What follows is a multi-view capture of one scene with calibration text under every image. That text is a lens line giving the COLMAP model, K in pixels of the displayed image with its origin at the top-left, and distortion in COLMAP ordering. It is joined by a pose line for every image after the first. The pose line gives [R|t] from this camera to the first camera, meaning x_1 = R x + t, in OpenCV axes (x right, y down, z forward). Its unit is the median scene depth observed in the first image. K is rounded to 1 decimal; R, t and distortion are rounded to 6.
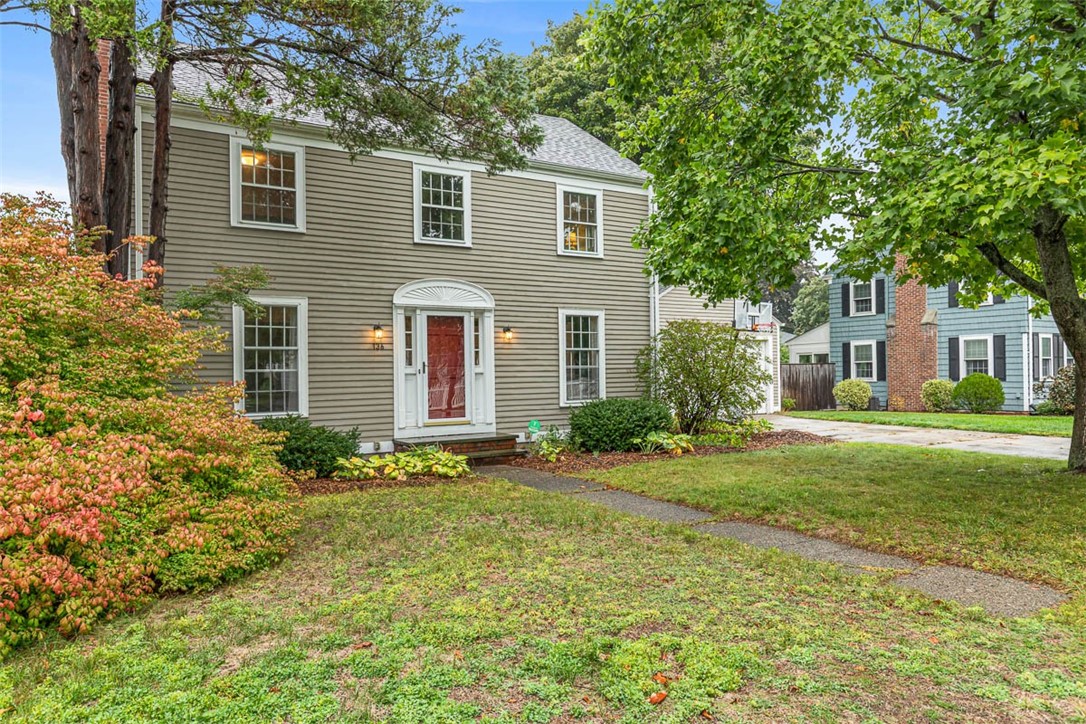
lens RADIAL K [[695.9, 0, 543.0], [0, 695.9, 363.3], [0, 0, 1]] dist [-0.000026, 0.000005]
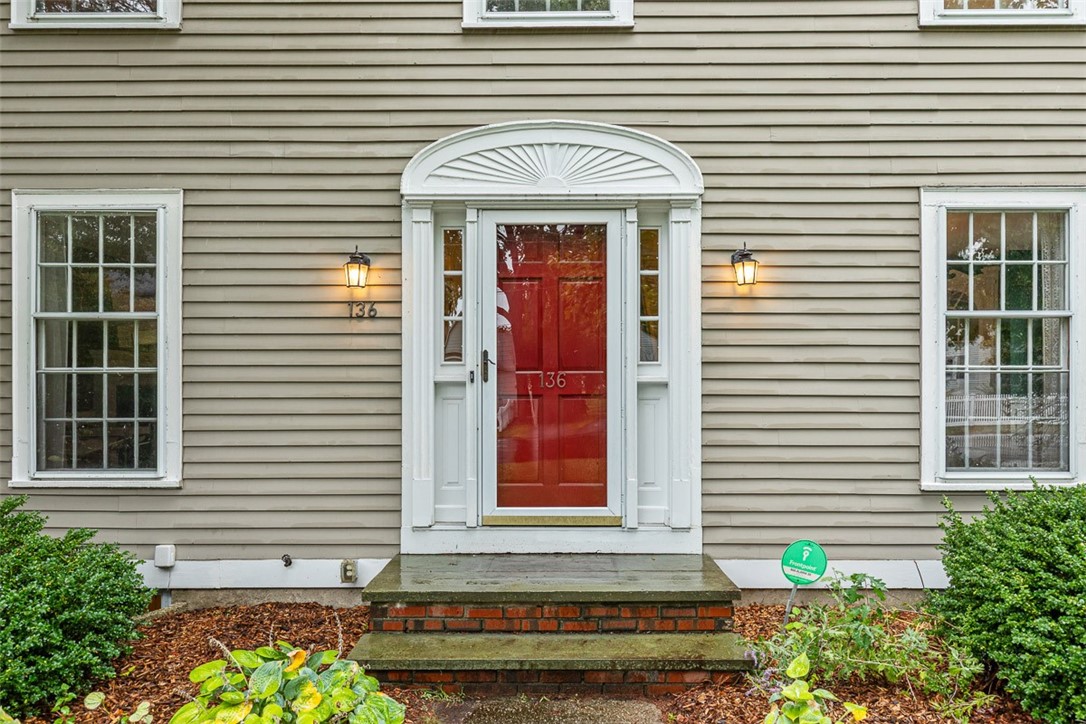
lens RADIAL K [[738.0, 0, 542.0], [0, 738.0, 371.6], [0, 0, 1]] dist [-0.001567, 0.000087]
pose [[0.856609, 0.011825, -0.515831, 0.054151], [-0.004589, 0.999872, 0.015301, 0.002736], [0.515946, -0.010740, 0.856554, 0.665232]]
